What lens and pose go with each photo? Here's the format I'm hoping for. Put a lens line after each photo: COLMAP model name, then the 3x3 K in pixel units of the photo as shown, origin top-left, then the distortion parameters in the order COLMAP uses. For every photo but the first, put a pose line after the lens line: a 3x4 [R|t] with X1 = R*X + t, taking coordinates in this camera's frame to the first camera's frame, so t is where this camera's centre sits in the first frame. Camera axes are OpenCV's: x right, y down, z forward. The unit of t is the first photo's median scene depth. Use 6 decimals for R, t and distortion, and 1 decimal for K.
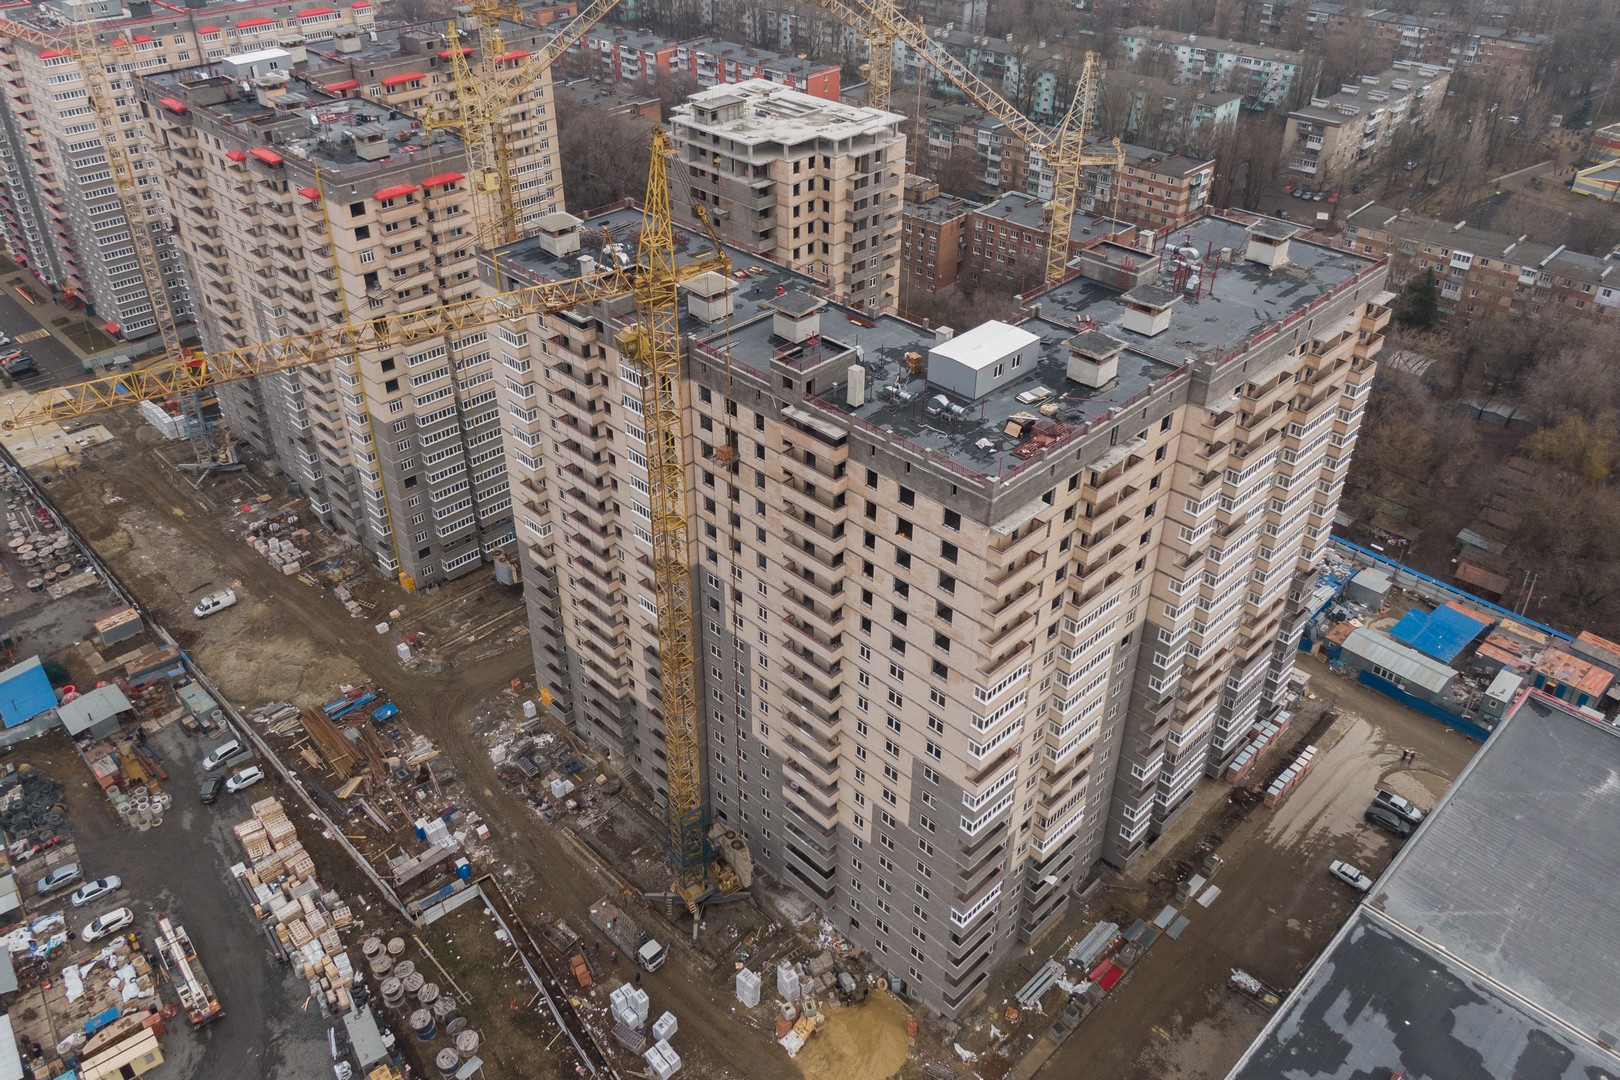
lens RADIAL K [[1241.0, 0, 784.2], [0, 1241.0, 485.8], [0, 0, 1]] dist [0.037448, -0.060641]
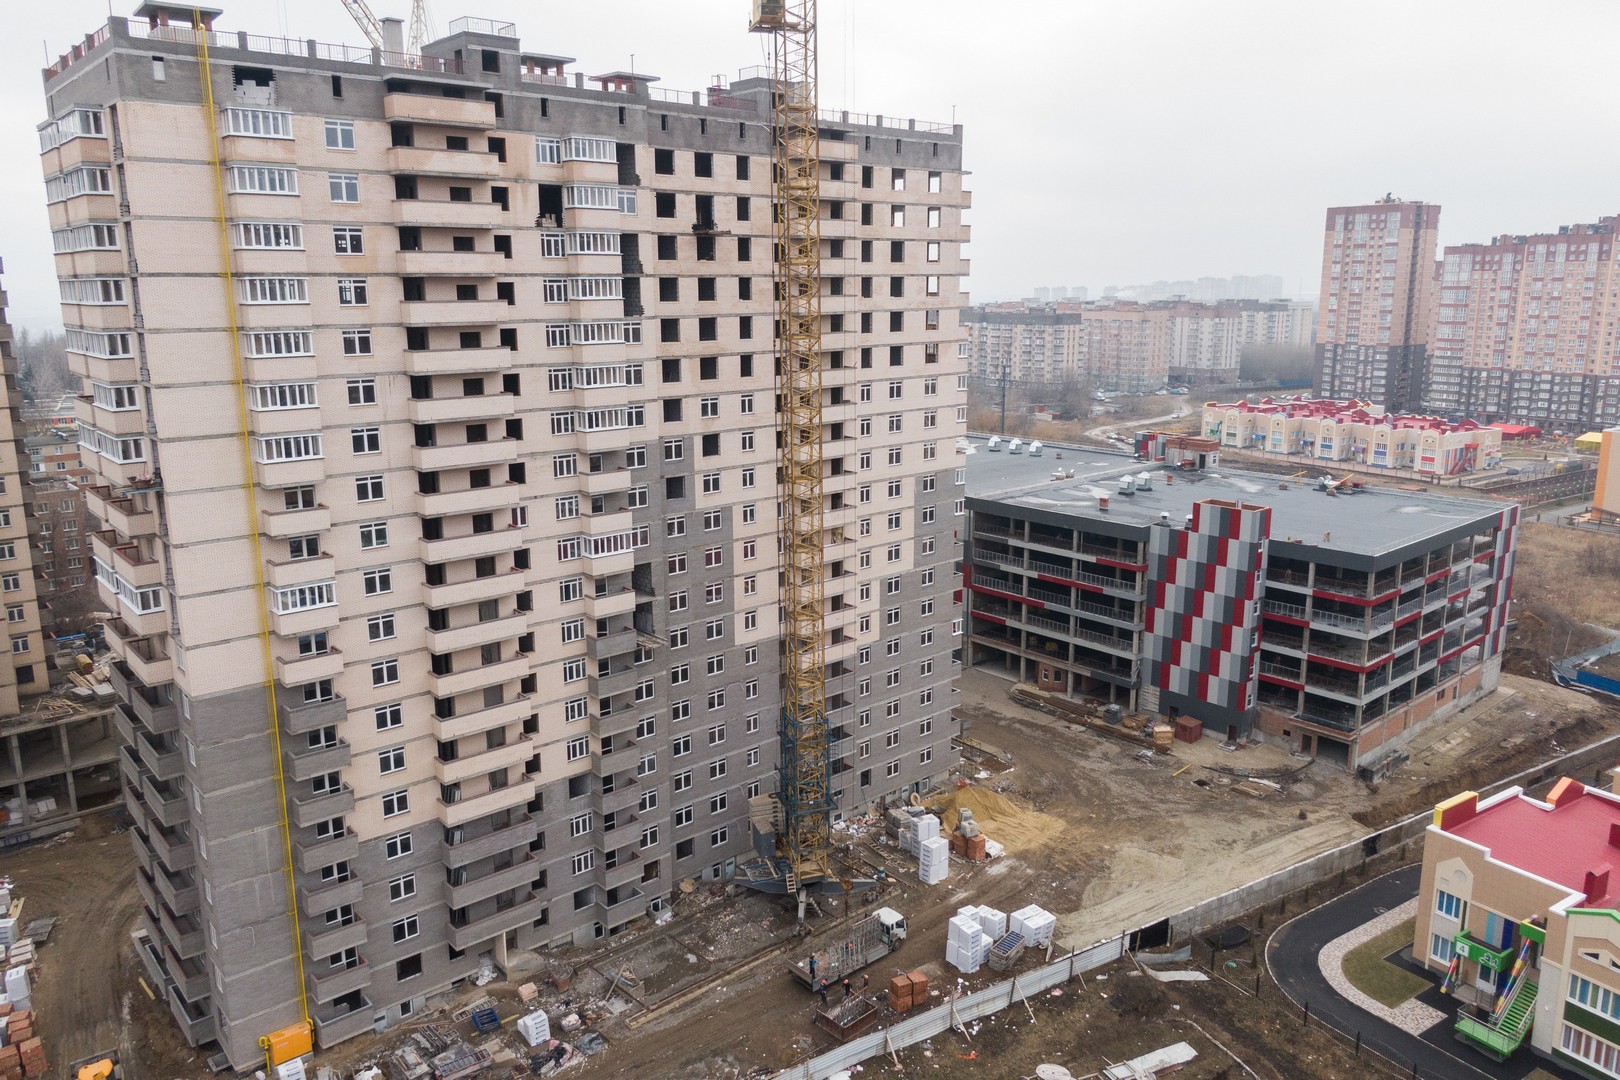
lens RADIAL K [[1154.5, 0, 802.0], [0, 1154.5, 525.0], [0, 0, 1]] dist [0.015860, -0.020065]
pose [[0.057925, -0.199181, 0.978249, -0.527520], [0.536730, 0.832440, 0.137711, 0.041549], [-0.841763, 0.517079, 0.155126, 0.589625]]
